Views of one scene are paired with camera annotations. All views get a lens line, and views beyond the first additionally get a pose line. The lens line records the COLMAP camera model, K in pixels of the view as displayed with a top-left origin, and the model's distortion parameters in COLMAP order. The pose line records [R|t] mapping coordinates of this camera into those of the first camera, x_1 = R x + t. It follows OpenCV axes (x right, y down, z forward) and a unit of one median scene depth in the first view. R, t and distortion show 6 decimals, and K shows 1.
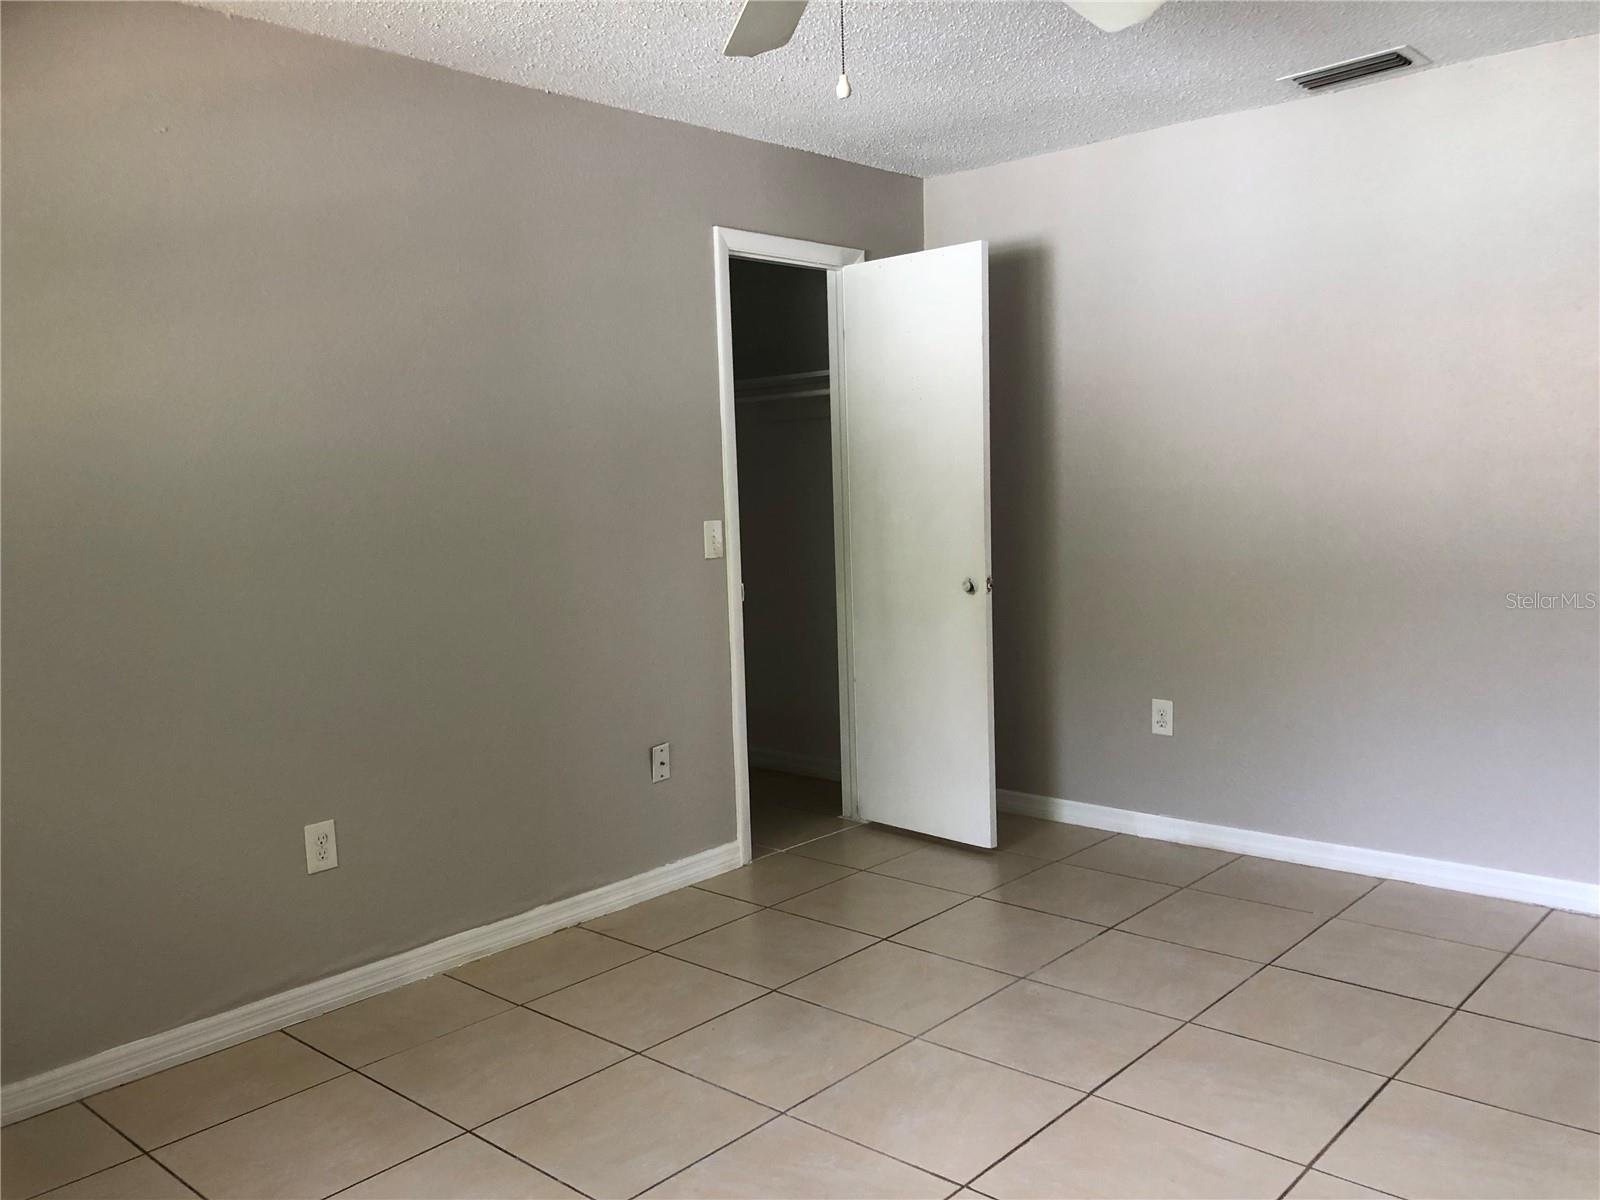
lens RADIAL K [[1306.7, 0, 799.7], [0, 1306.7, 606.4], [0, 0, 1]] dist [0.013657, -0.010498]
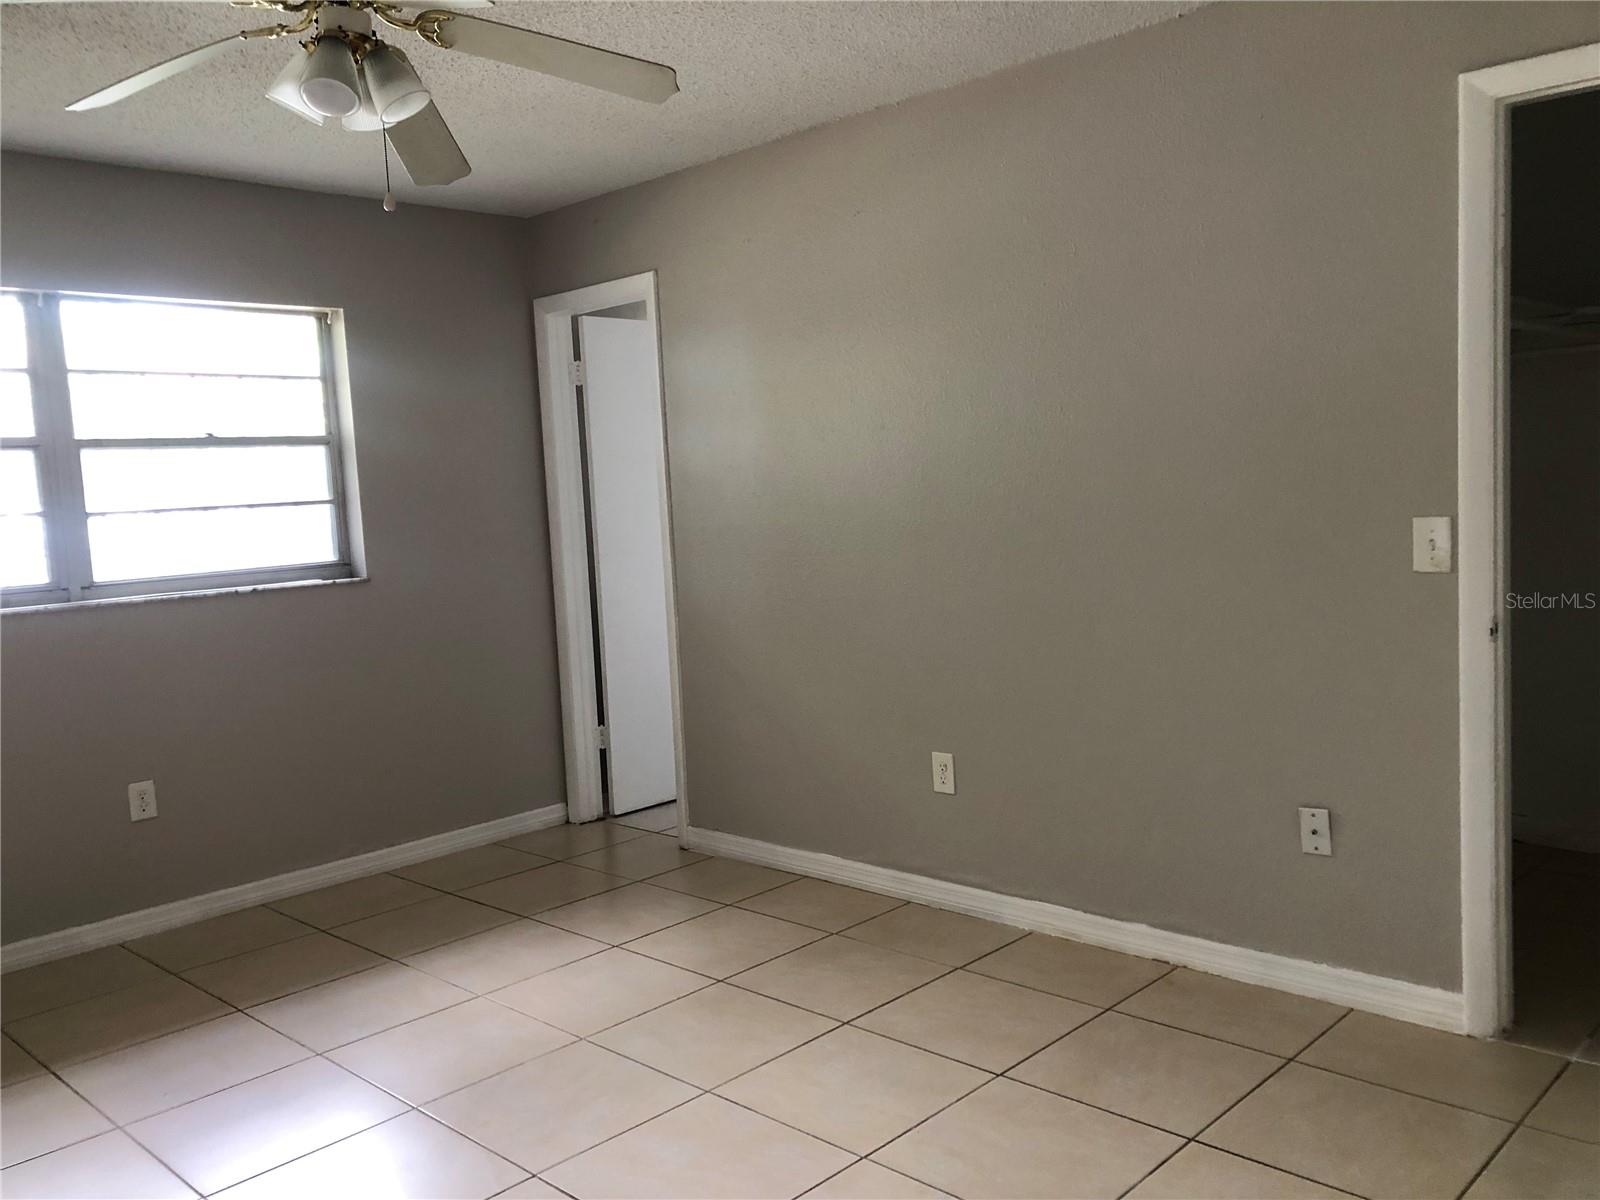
lens RADIAL K [[1306.7, 0, 804.5], [0, 1306.7, 599.9], [0, 0, 1]] dist [0.013657, -0.010498]
pose [[-0.040096, 0.121009, -0.991841, 0.650522], [-0.051778, 0.991054, 0.123006, -0.093096], [0.997853, 0.056288, -0.033471, 0.718461]]
